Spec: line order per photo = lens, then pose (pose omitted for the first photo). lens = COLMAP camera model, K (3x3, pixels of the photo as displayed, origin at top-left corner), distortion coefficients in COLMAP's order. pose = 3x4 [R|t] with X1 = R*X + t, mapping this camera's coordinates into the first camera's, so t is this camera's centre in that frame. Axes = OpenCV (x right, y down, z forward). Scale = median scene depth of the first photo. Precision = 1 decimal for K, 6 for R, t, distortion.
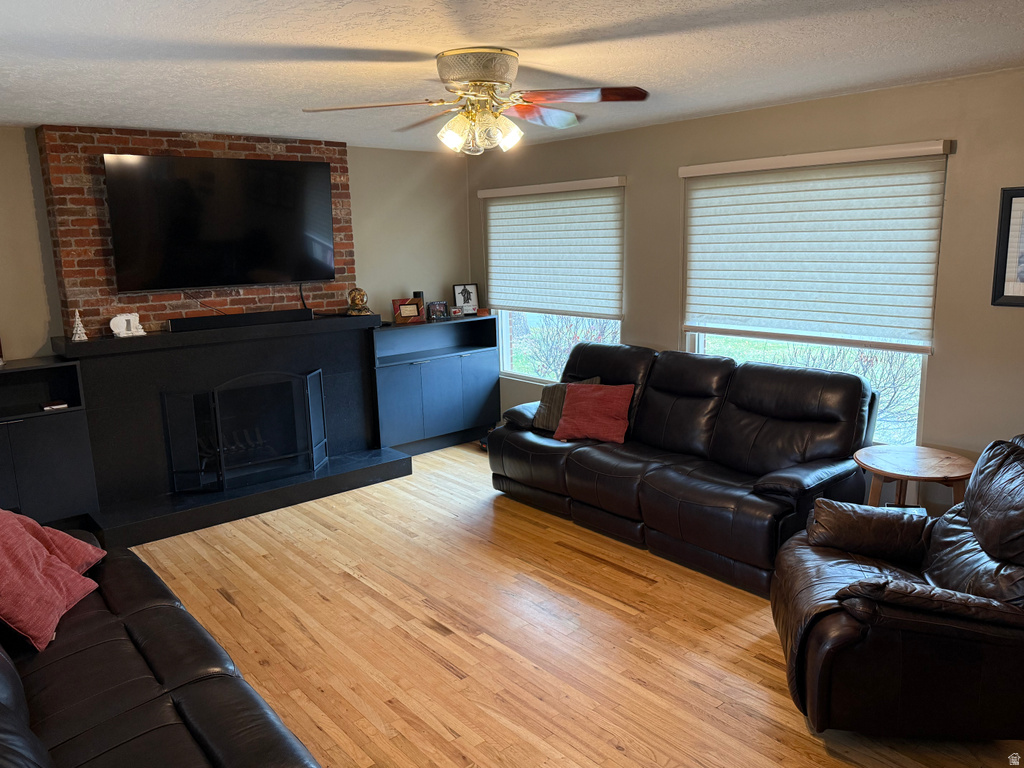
lens RADIAL K [[773.4, 0, 512.0], [0, 773.4, 384.0], [0, 0, 1]] dist [0.131165, -0.221590]
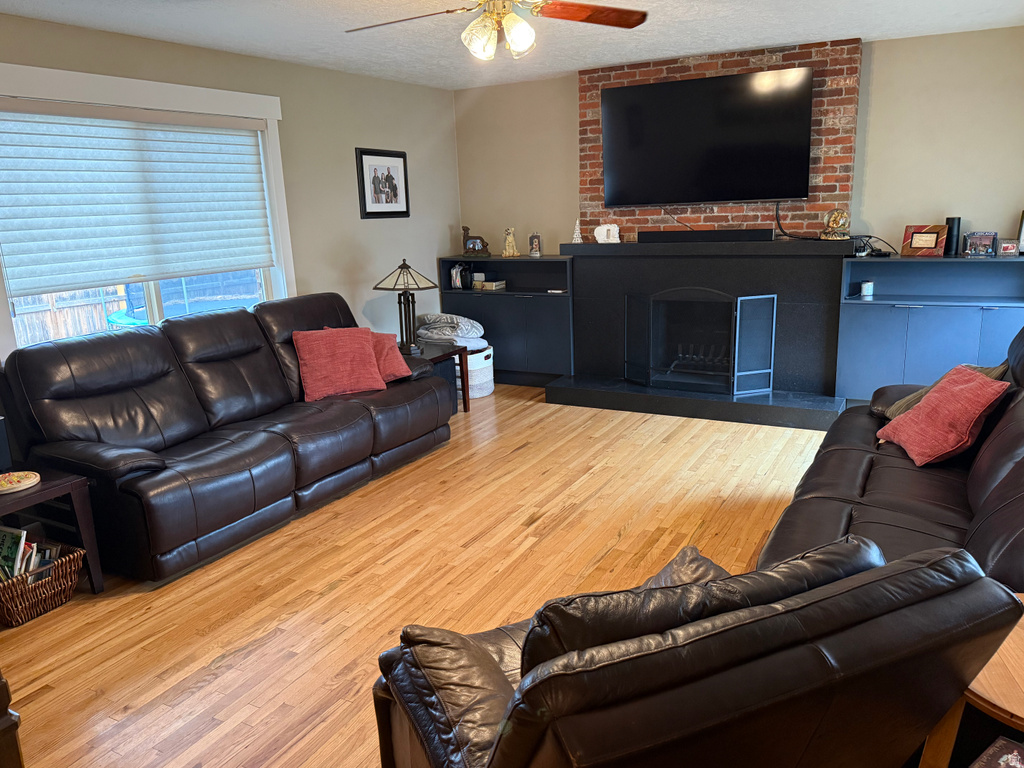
lens RADIAL K [[773.4, 0, 512.0], [0, 773.4, 384.0], [0, 0, 1]] dist [0.131165, -0.221590]
pose [[0.369827, 0.227711, -0.900764, 0.572871], [-0.153233, 0.971173, 0.182598, -0.042975], [0.916378, 0.070497, 0.394059, 0.377779]]
